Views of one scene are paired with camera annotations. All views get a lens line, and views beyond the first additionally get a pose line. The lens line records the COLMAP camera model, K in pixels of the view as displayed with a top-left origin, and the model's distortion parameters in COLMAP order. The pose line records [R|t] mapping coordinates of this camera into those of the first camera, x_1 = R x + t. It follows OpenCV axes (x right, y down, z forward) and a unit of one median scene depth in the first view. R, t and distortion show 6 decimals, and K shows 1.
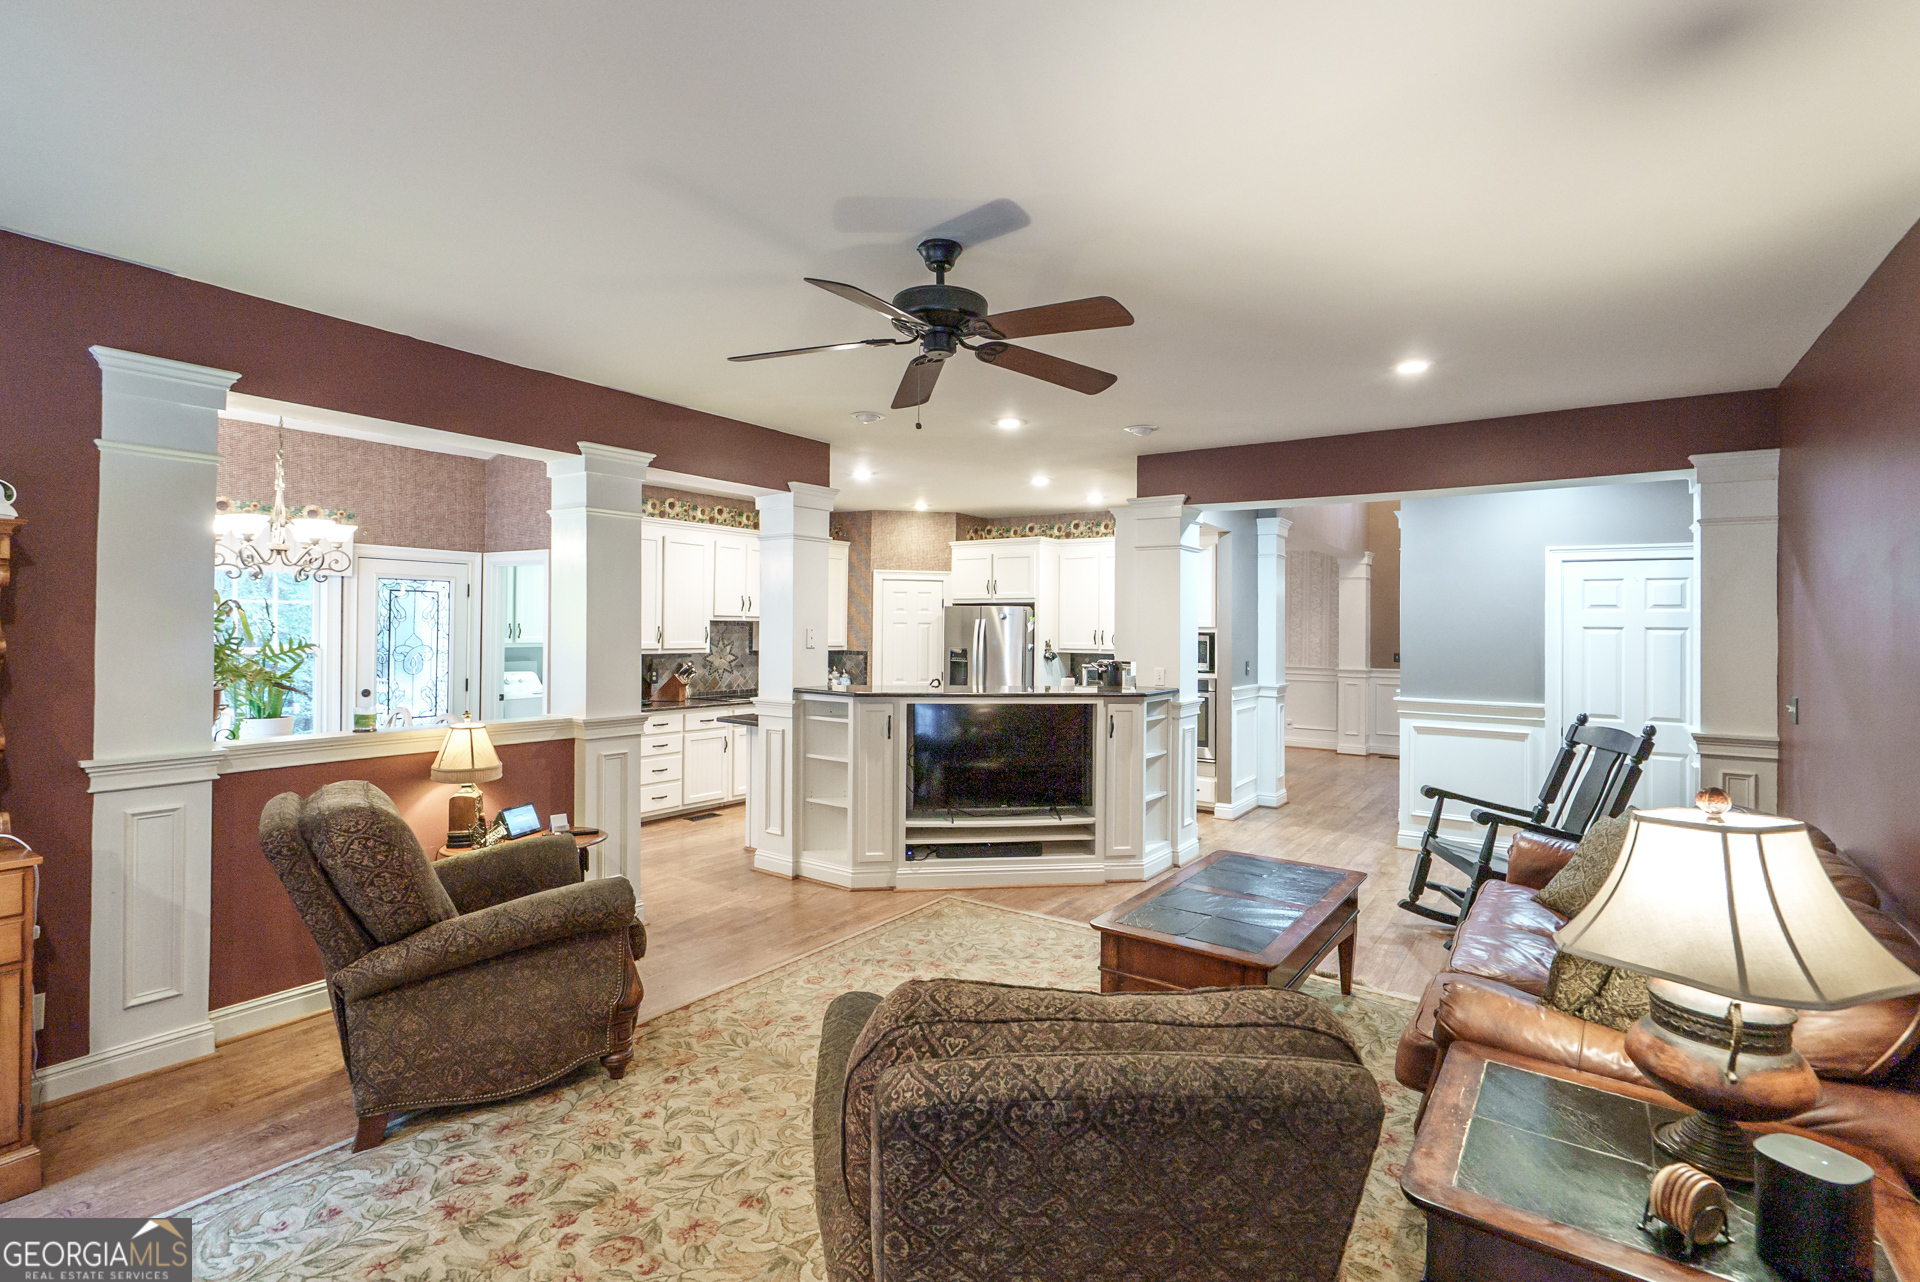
lens RADIAL K [[883.9, 0, 991.3], [0, 883.9, 625.7], [0, 0, 1]] dist [-0.008000, 0.003455]
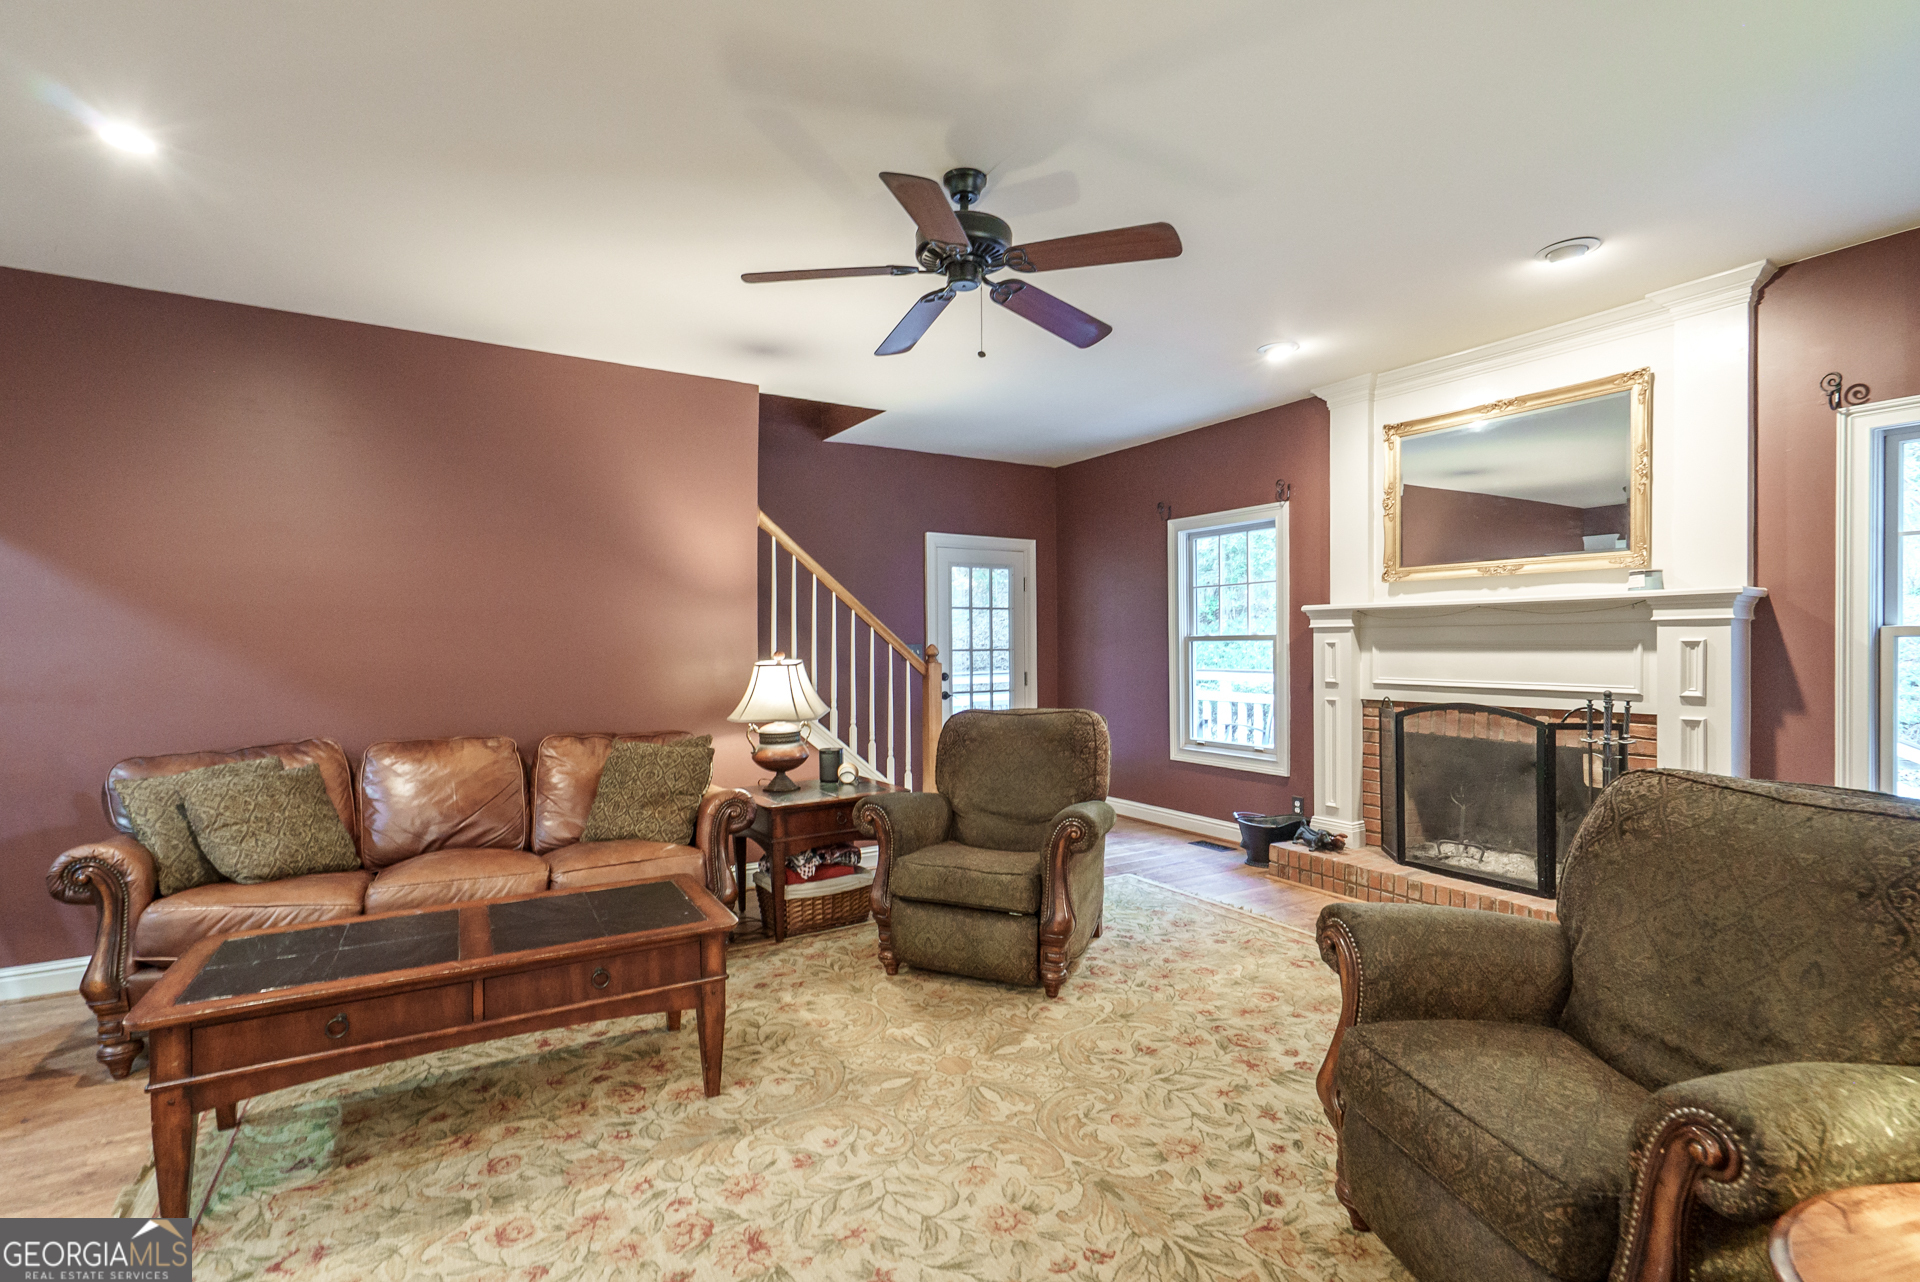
lens RADIAL K [[883.9, 0, 972.1], [0, 883.9, 642.2], [0, 0, 1]] dist [-0.008000, 0.003455]
pose [[-0.906177, -0.006099, 0.422855, -0.333473], [-0.004195, 0.999976, 0.005435, 0.061573], [-0.422878, 0.003151, -0.906181, 1.301102]]
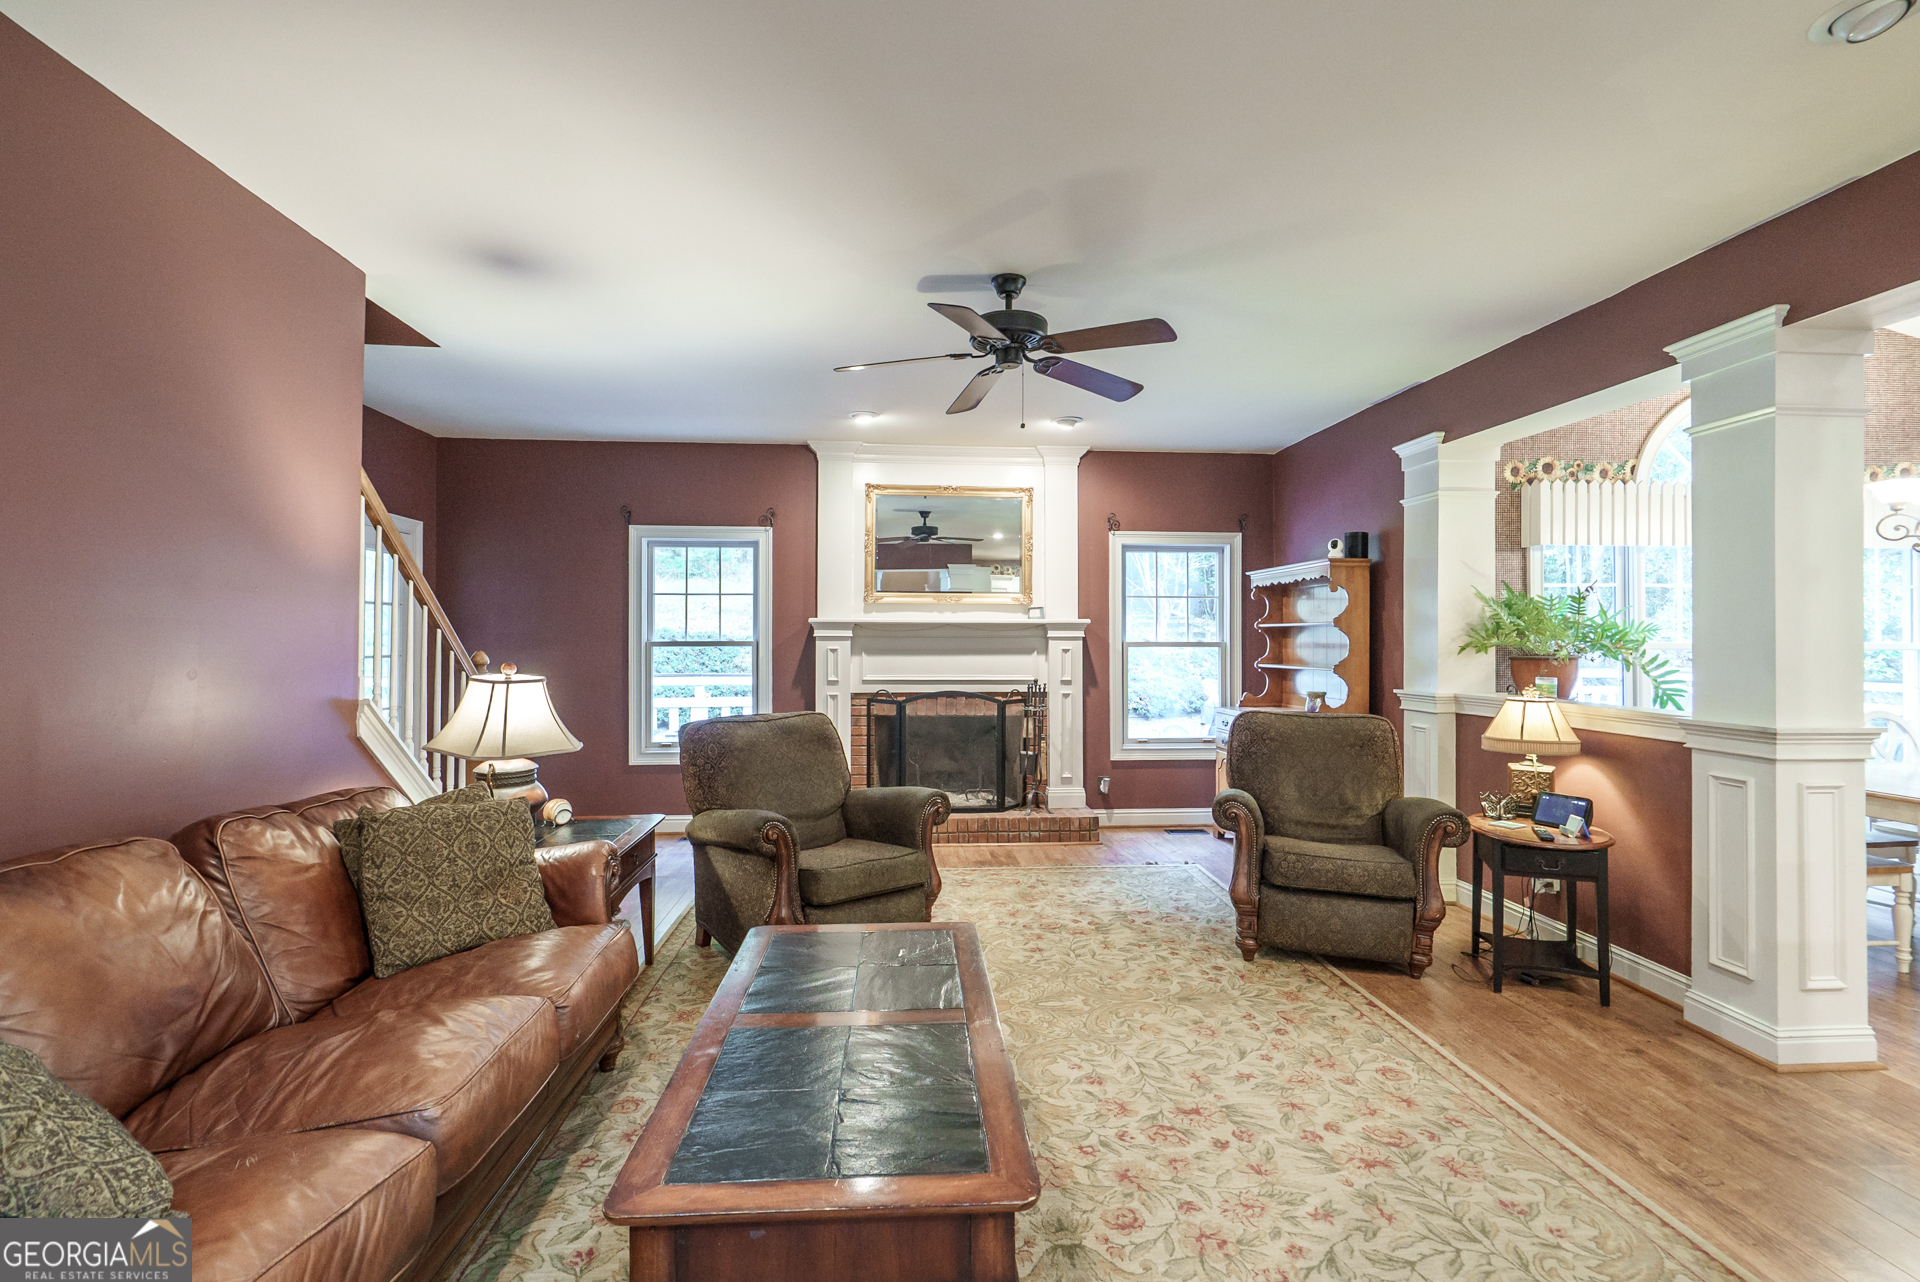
lens RADIAL K [[883.9, 0, 948.6], [0, 883.9, 628.9], [0, 0, 1]] dist [-0.008000, 0.003455]
pose [[-0.789382, -0.020942, -0.613545, 0.518612], [-0.012785, 0.999762, -0.017677, 0.056734], [0.613769, -0.006110, -0.789462, 1.314703]]
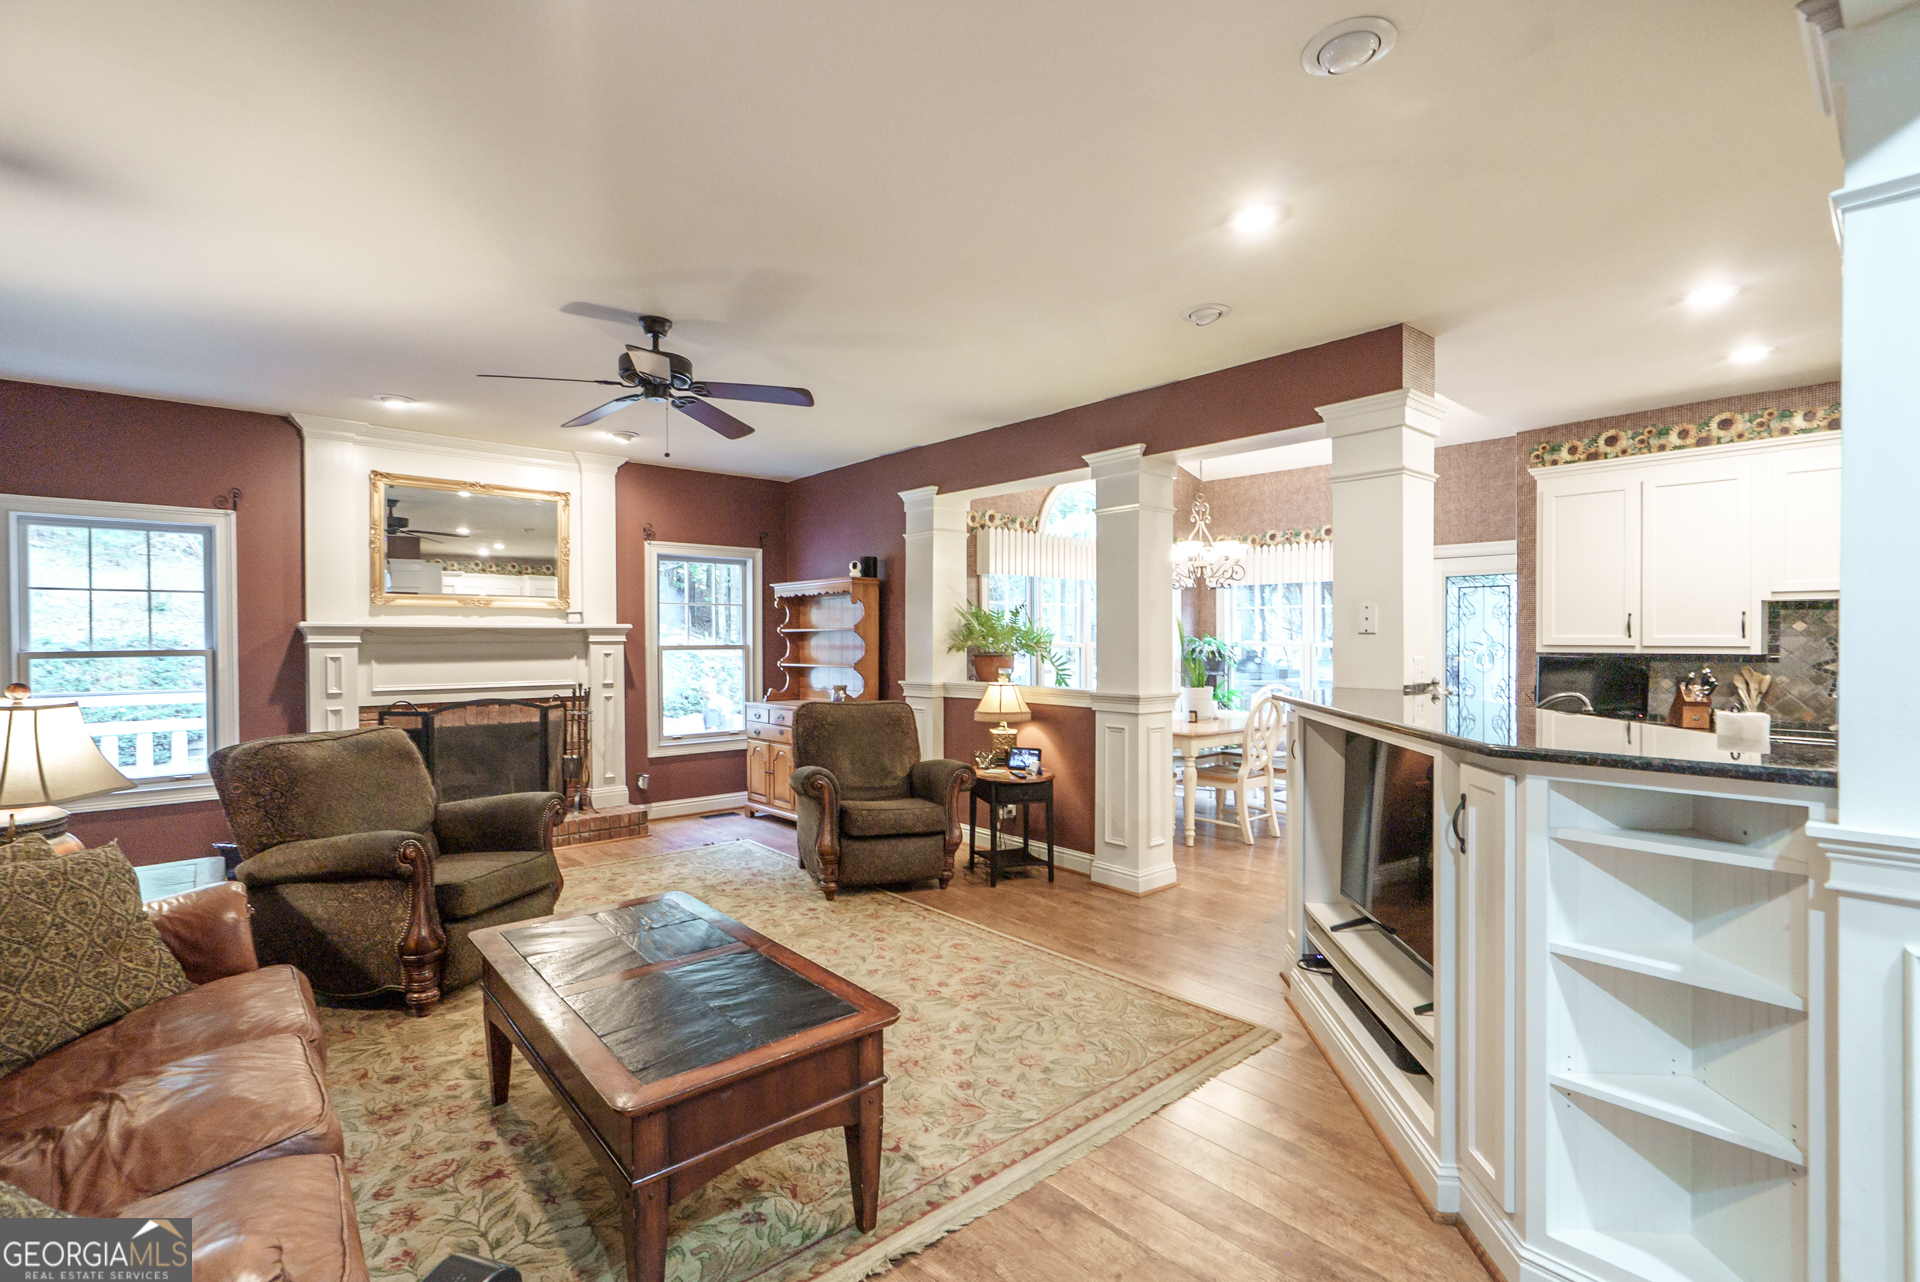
lens RADIAL K [[883.9, 0, 956.4], [0, 883.9, 644.2], [0, 0, 1]] dist [-0.008000, 0.003455]
pose [[-0.257867, -0.004837, -0.966168, 0.781026], [-0.001125, 0.999988, -0.004706, 0.052687], [0.966180, -0.000126, -0.257870, 1.232854]]
